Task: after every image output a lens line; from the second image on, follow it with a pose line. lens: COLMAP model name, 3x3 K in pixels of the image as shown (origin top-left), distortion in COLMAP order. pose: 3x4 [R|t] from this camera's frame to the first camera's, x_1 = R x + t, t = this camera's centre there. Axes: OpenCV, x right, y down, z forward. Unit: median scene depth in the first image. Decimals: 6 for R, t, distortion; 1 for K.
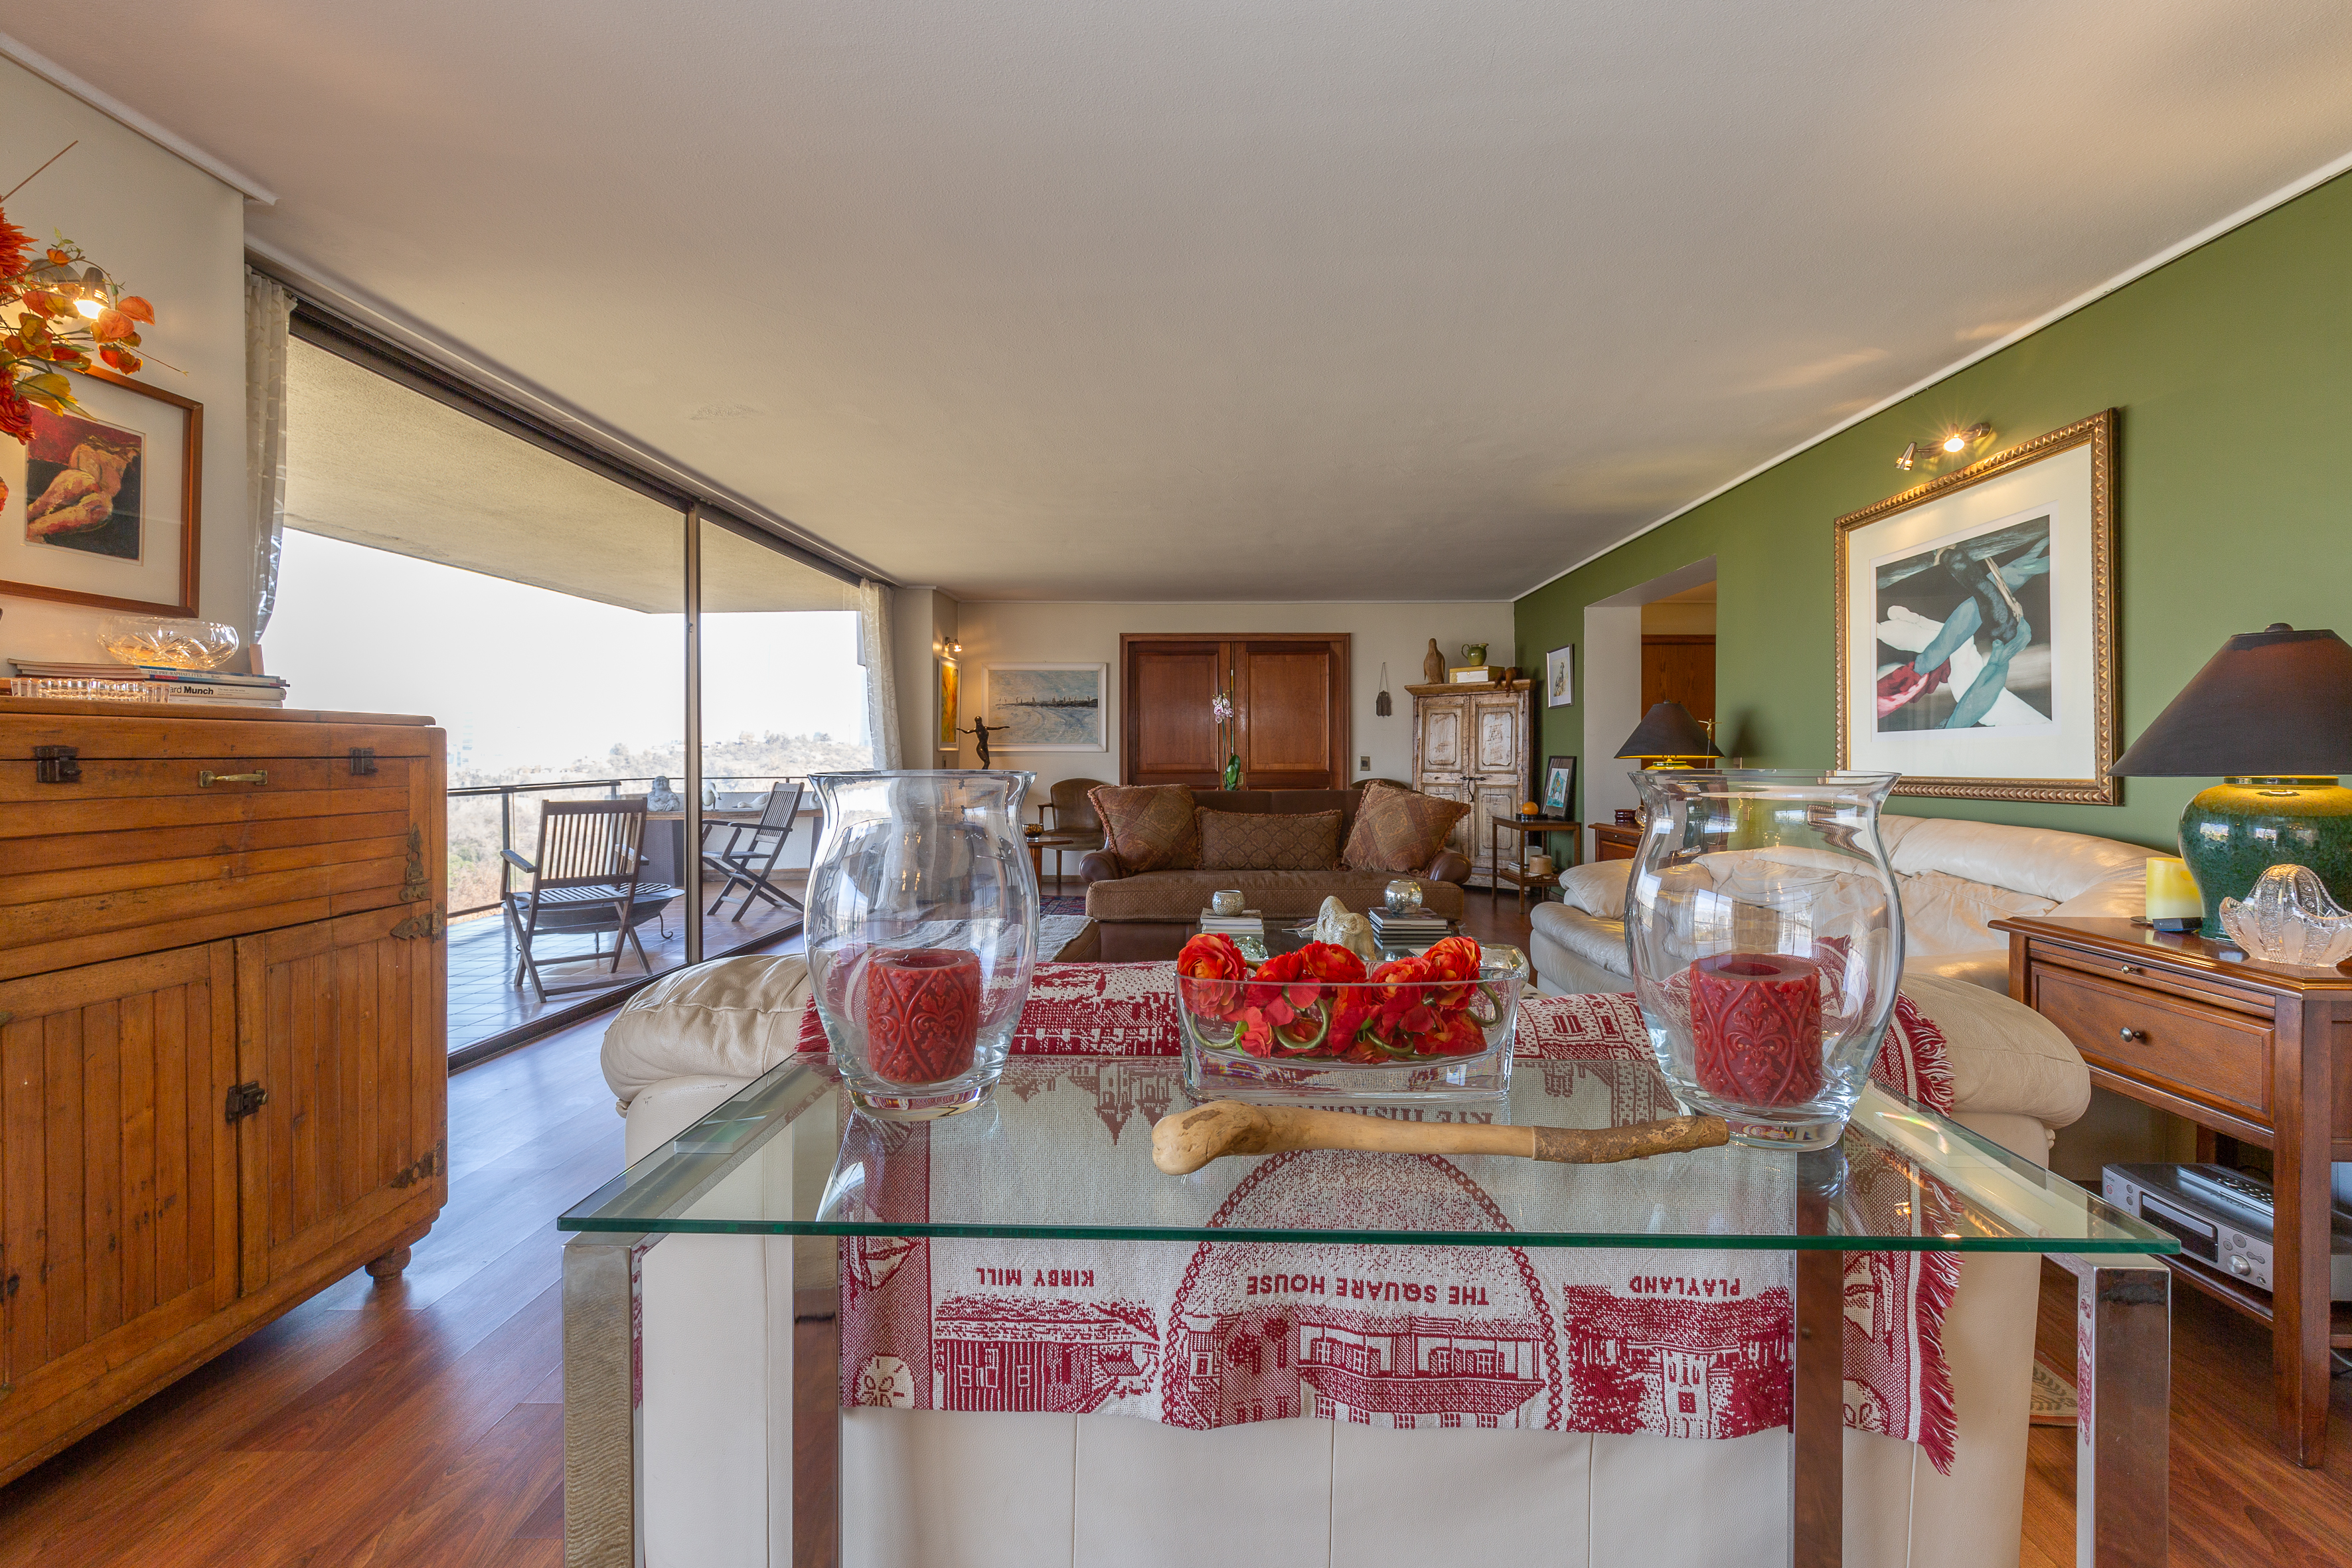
lens RADIAL K [[1079.2, 0, 1206.9], [0, 1079.2, 757.7], [0, 0, 1]] dist [0.002844, -0.002378]
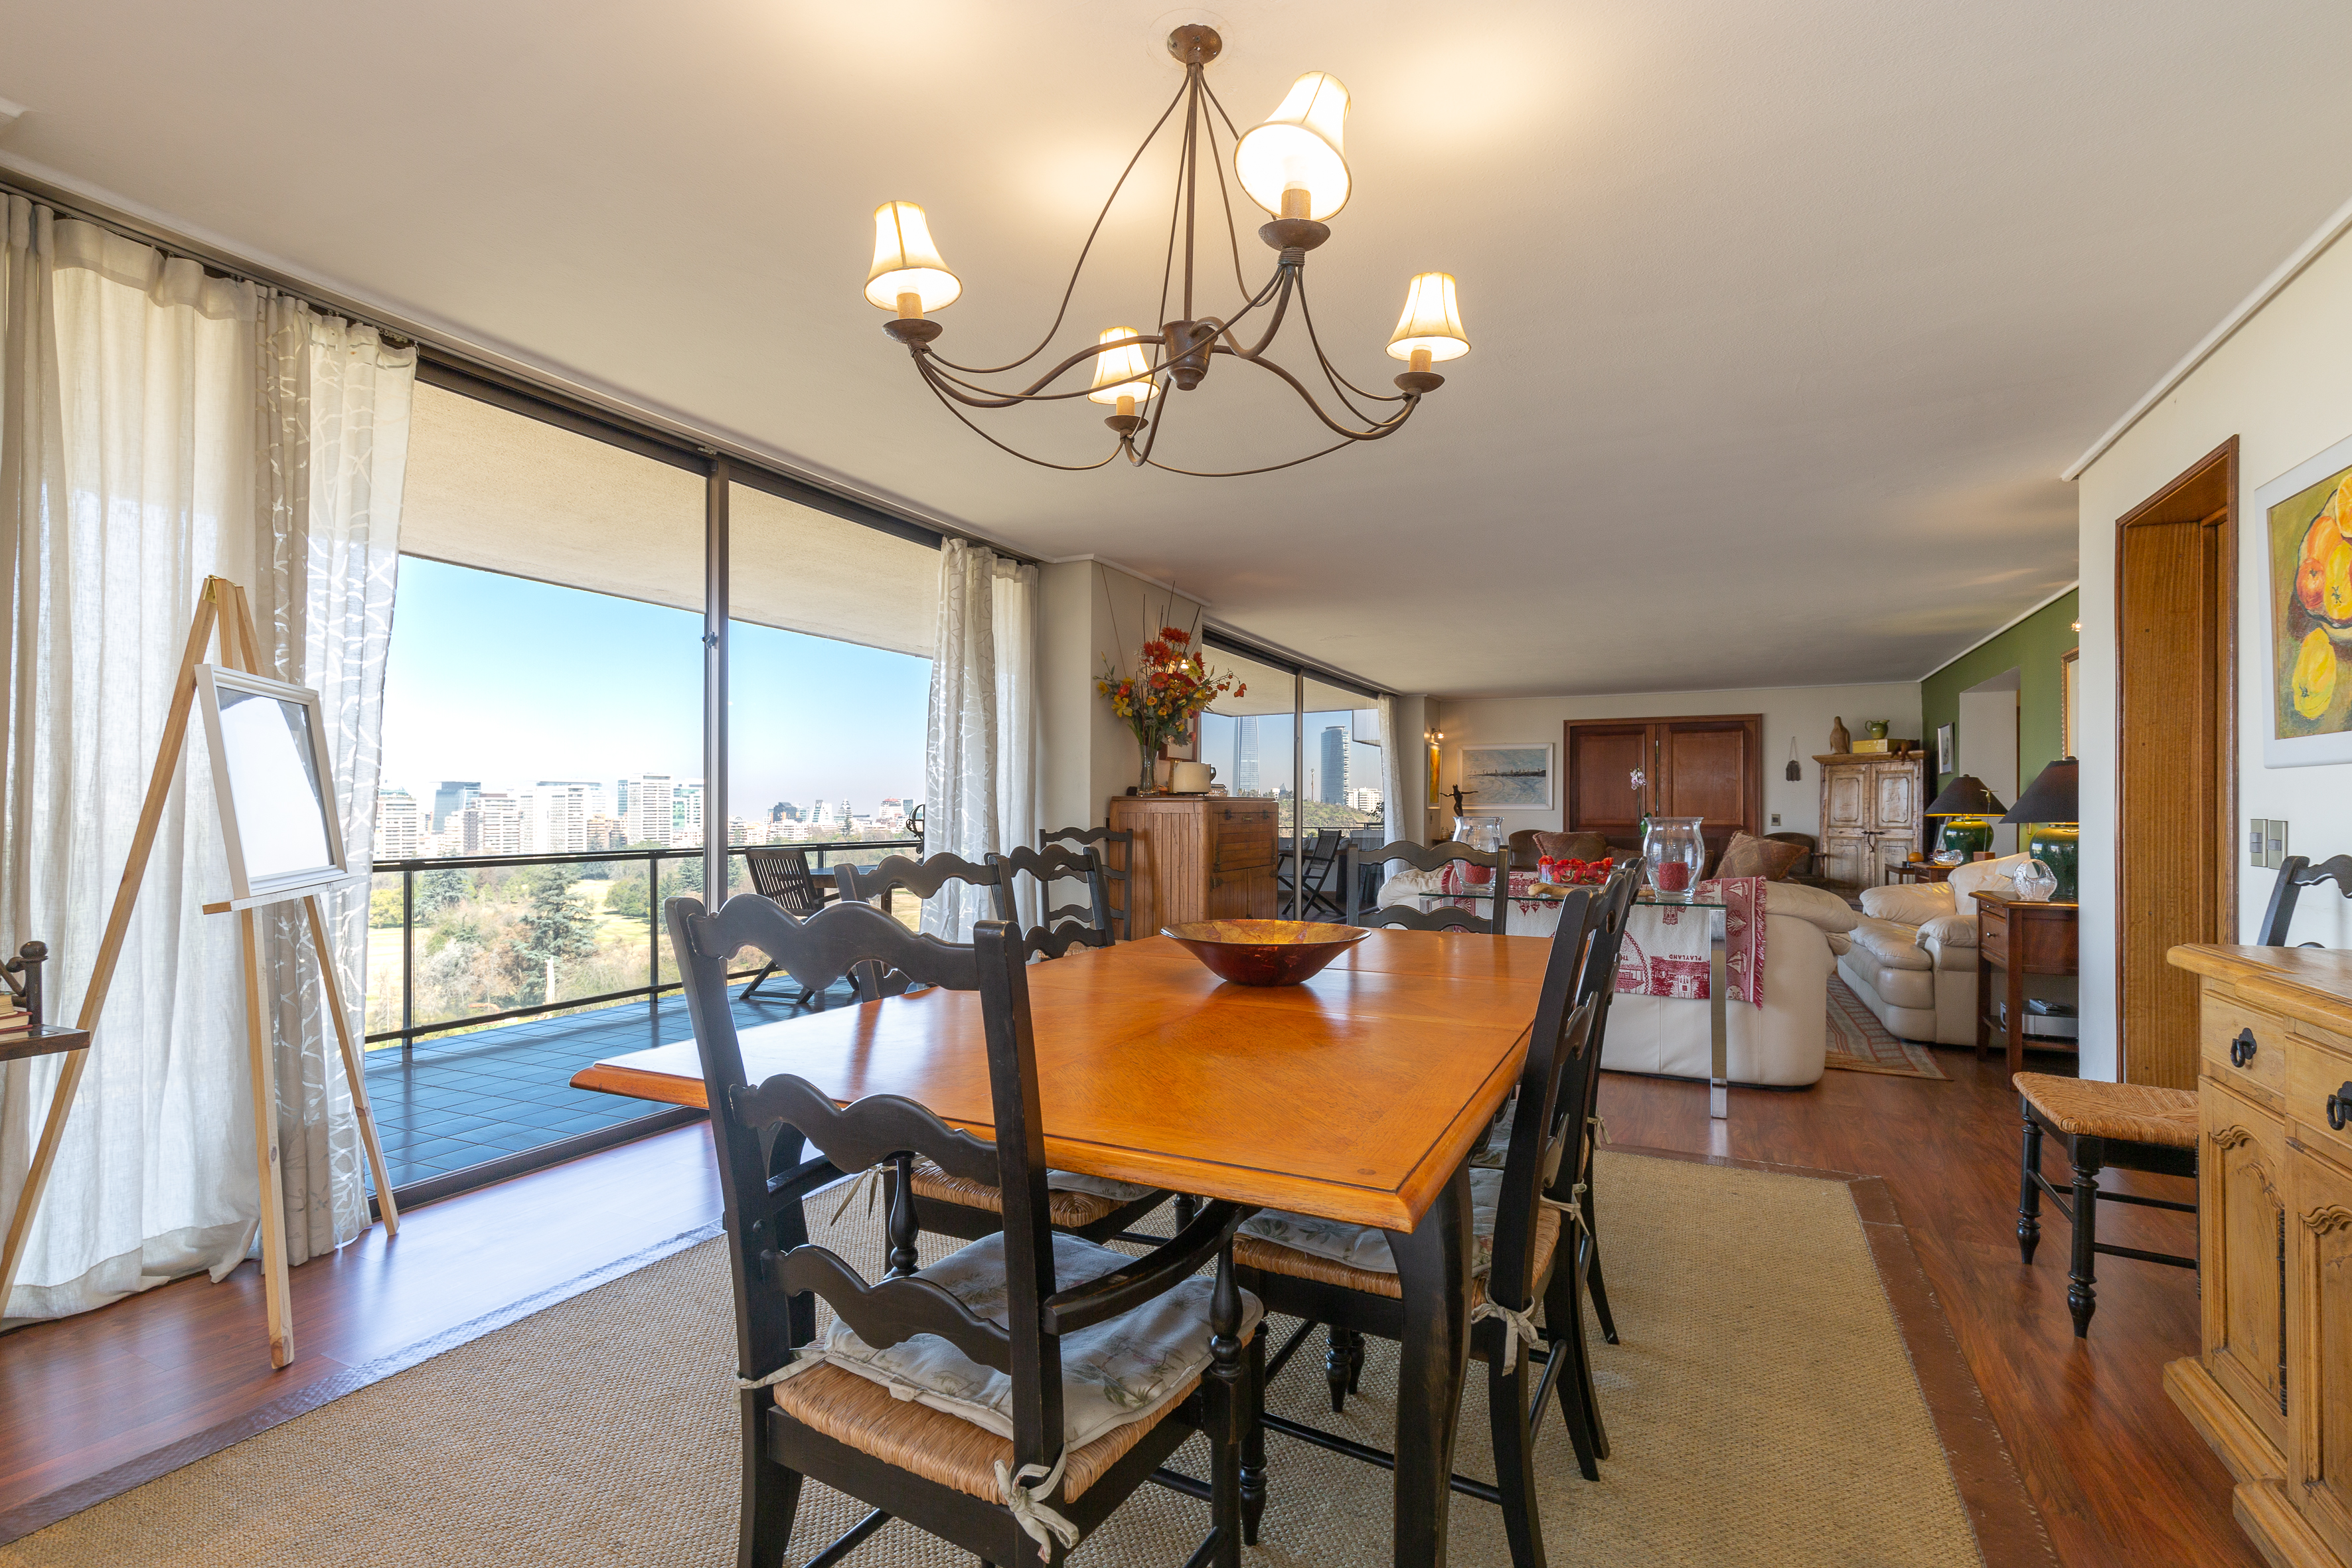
lens RADIAL K [[1079.2, 0, 1169.9], [0, 1079.2, 804.7], [0, 0, 1]] dist [0.002844, -0.002378]
pose [[0.900785, -0.000155, -0.434266, 0.135498], [-0.003519, 0.999965, -0.007656, 0.000048], [0.434252, 0.008424, 0.900752, -0.914743]]
